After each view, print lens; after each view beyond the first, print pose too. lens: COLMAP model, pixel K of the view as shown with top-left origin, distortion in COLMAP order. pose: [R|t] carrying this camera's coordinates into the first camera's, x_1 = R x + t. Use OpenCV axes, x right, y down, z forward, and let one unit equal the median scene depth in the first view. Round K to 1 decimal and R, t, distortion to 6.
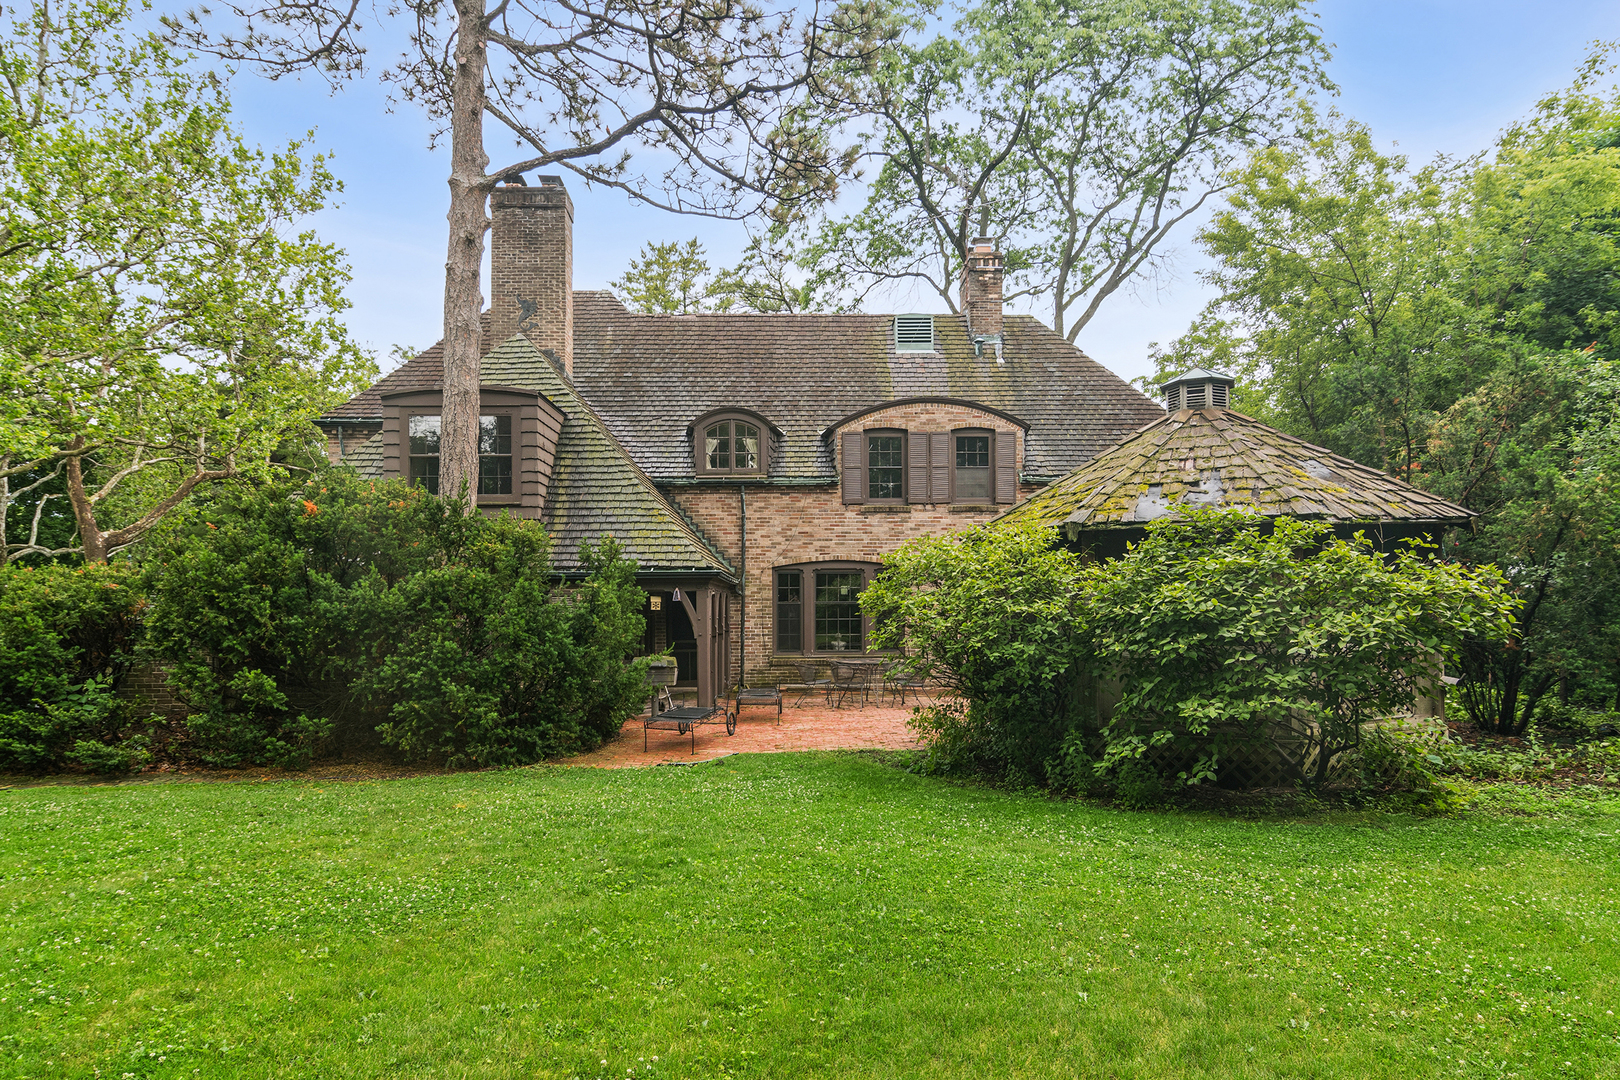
lens RADIAL K [[996.9, 0, 810.0], [0, 996.9, 540.0], [0, 0, 1]] dist [0.003141, 0.000197]
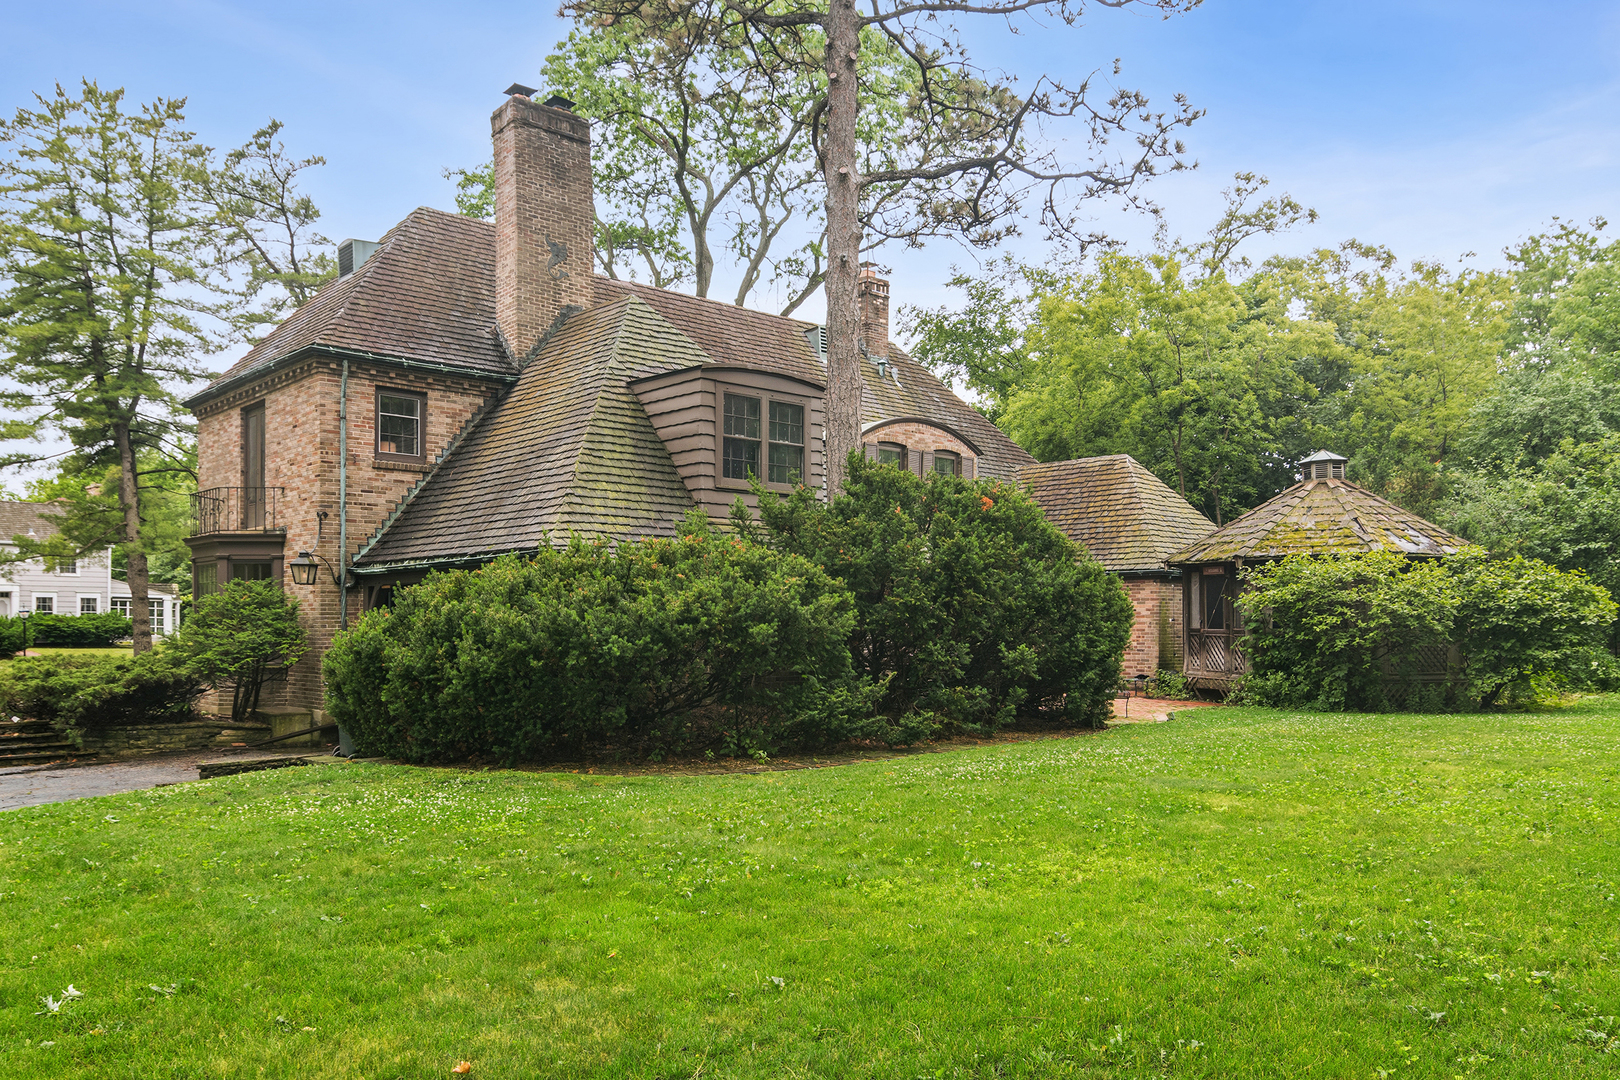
lens RADIAL K [[1225.2, 0, 808.9], [0, 1225.2, 597.7], [0, 0, 1]] dist [0.007257, 0.001156]
pose [[0.770568, 0.030412, 0.636631, -0.837930], [-0.056999, 0.998147, 0.021309, 0.032228], [-0.634803, -0.052708, 0.770874, 0.030551]]
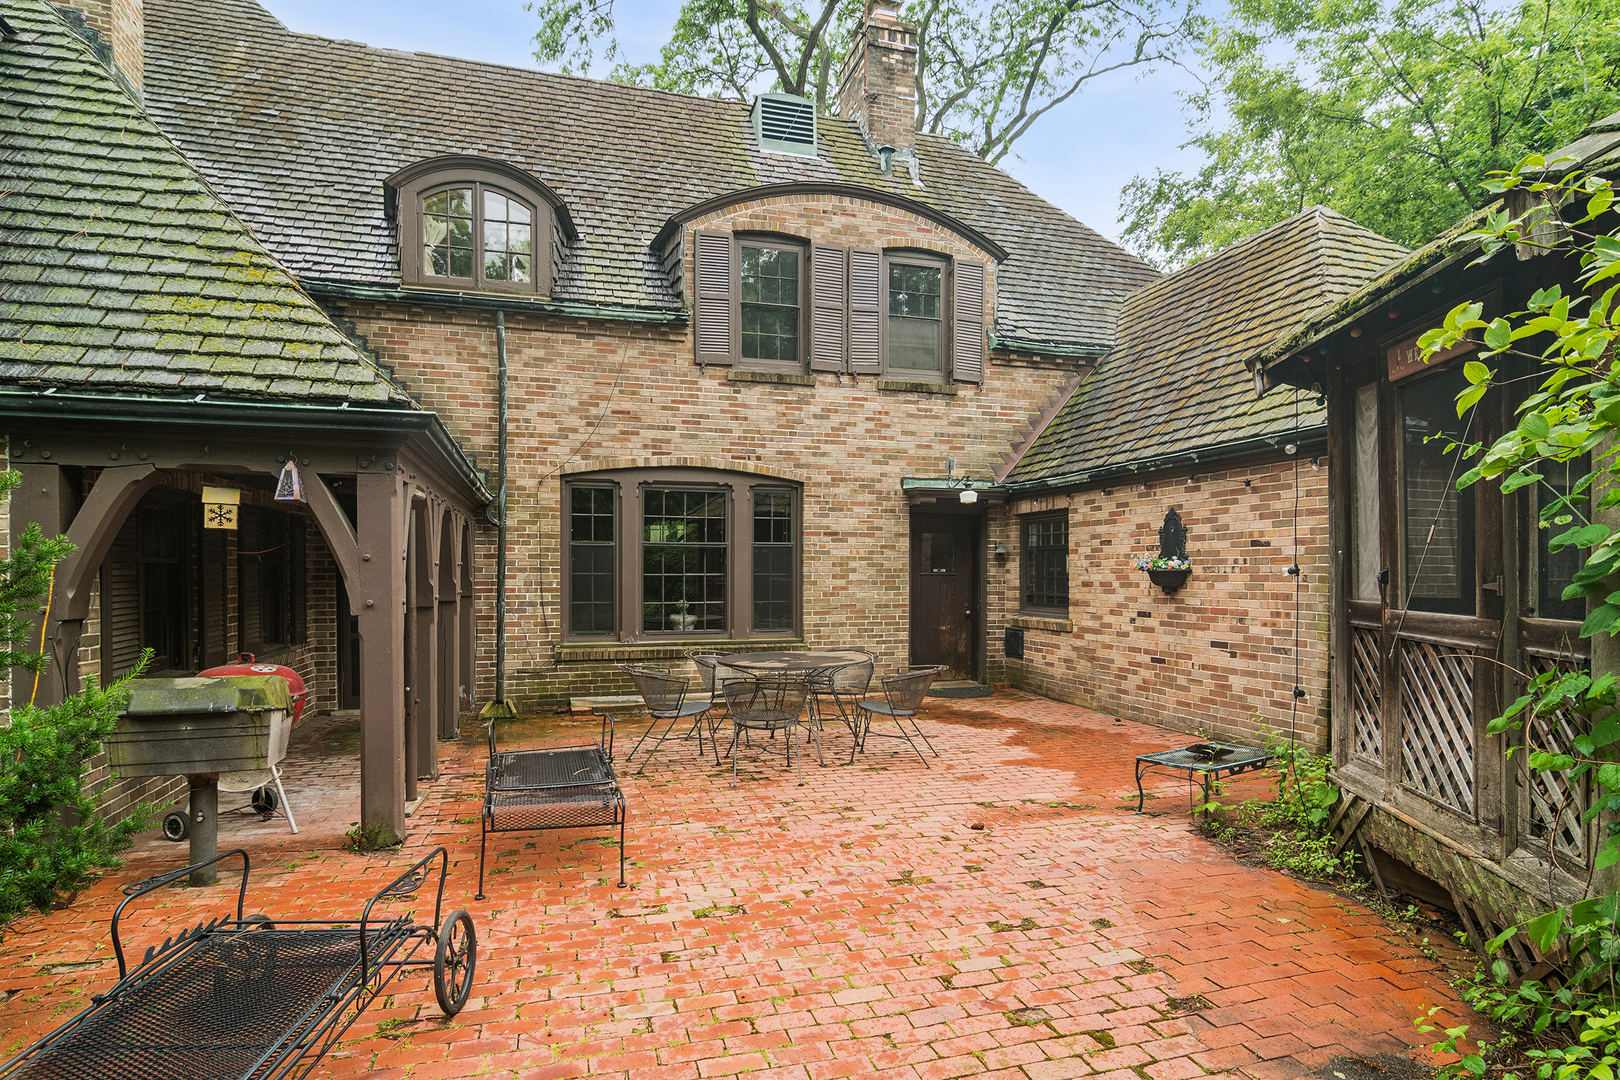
lens RADIAL K [[906.7, 0, 815.7], [0, 906.7, 577.8], [0, 0, 1]] dist [0.000742, -0.000586]
pose [[0.963725, 0.004132, 0.266863, -0.035232], [-0.022288, 0.997633, 0.065044, 0.046950], [-0.265963, -0.068632, 0.961537, 0.498867]]
